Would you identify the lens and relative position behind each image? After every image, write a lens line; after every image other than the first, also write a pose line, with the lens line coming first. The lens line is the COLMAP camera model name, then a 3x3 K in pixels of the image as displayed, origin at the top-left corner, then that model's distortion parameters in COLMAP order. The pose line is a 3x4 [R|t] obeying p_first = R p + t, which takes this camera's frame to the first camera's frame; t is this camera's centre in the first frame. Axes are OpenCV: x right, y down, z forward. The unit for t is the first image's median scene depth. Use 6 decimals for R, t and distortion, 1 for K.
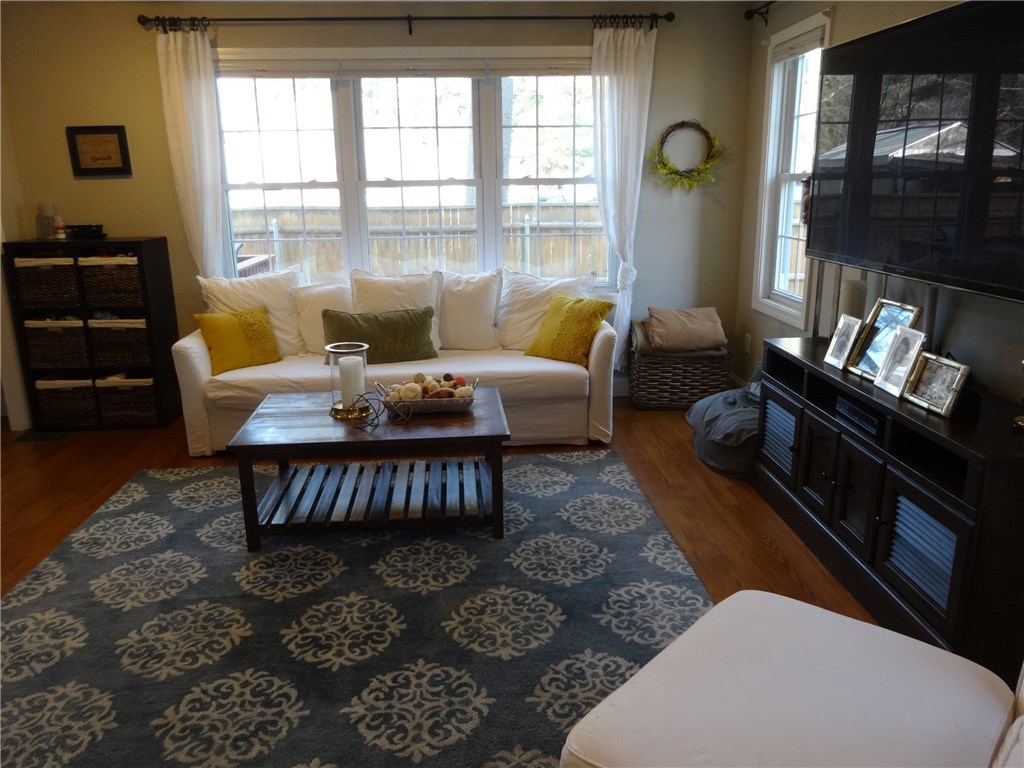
lens RADIAL K [[759.8, 0, 512.0], [0, 759.8, 384.0], [0, 0, 1]] dist [-0.007495, 0.005476]
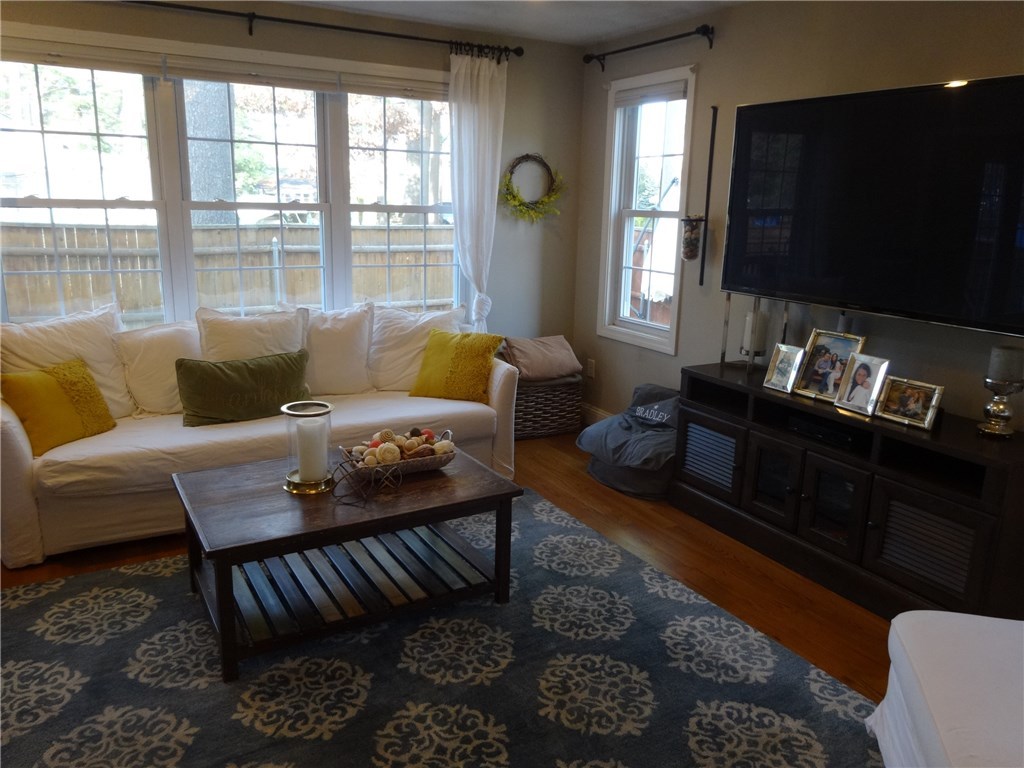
lens RADIAL K [[759.8, 0, 512.0], [0, 759.8, 384.0], [0, 0, 1]] dist [-0.007495, 0.005476]
pose [[0.896031, -0.068174, 0.438727, -0.279761], [0.078071, 0.996937, -0.004535, -0.039214], [-0.437074, 0.038316, 0.898609, 0.114607]]
